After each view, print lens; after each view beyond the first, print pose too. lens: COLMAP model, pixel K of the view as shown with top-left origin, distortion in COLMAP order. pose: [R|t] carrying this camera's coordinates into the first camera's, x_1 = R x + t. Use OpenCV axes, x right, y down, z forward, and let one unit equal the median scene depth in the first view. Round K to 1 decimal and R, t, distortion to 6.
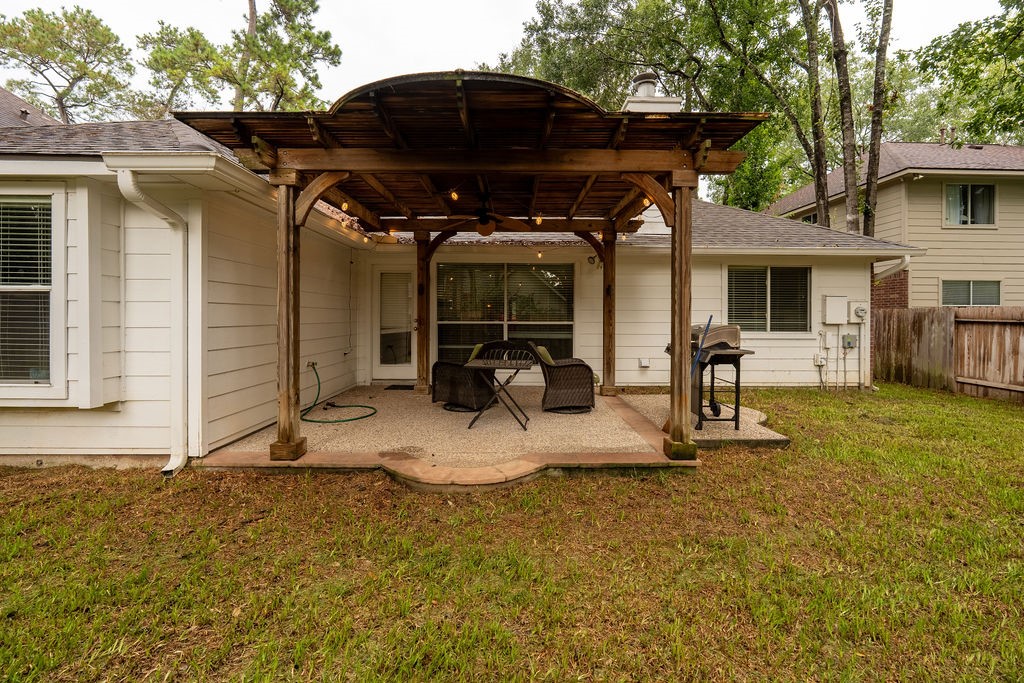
lens RADIAL K [[458.3, 0, 512.9], [0, 458.3, 321.0], [0, 0, 1]] dist [-0.000195, 0.000157]
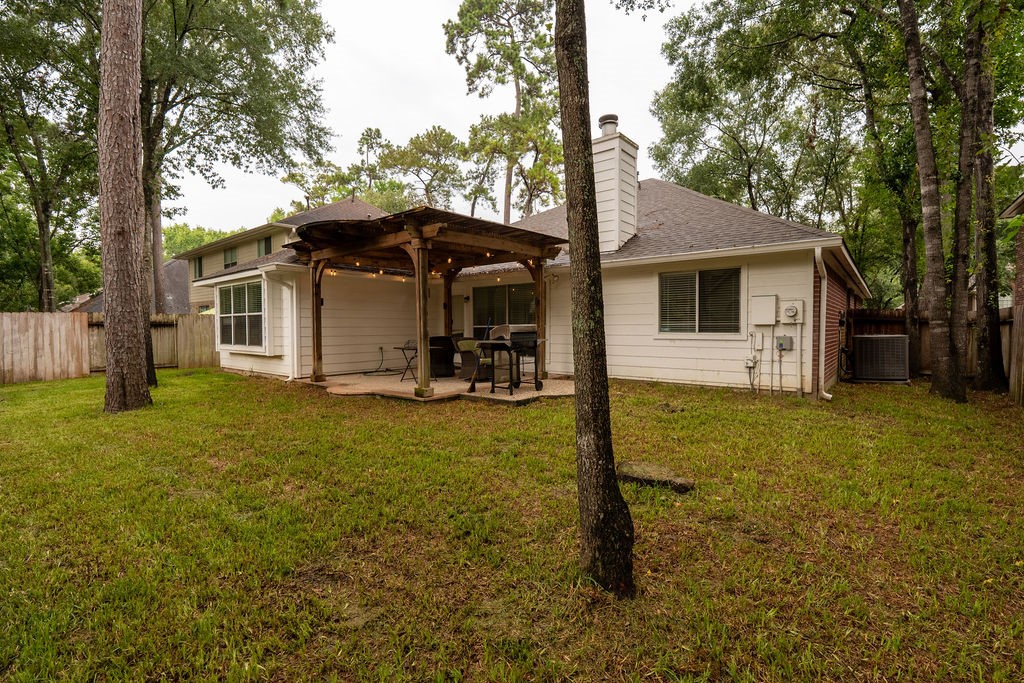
lens RADIAL K [[464.5, 0, 514.4], [0, 464.5, 345.3], [0, 0, 1]] dist [-0.002378, 0.000498]
pose [[0.762708, 0.016293, -0.646537, 0.928784], [0.001136, 0.999647, 0.026532, 0.023550], [0.646742, -0.020970, 0.762421, -0.085735]]
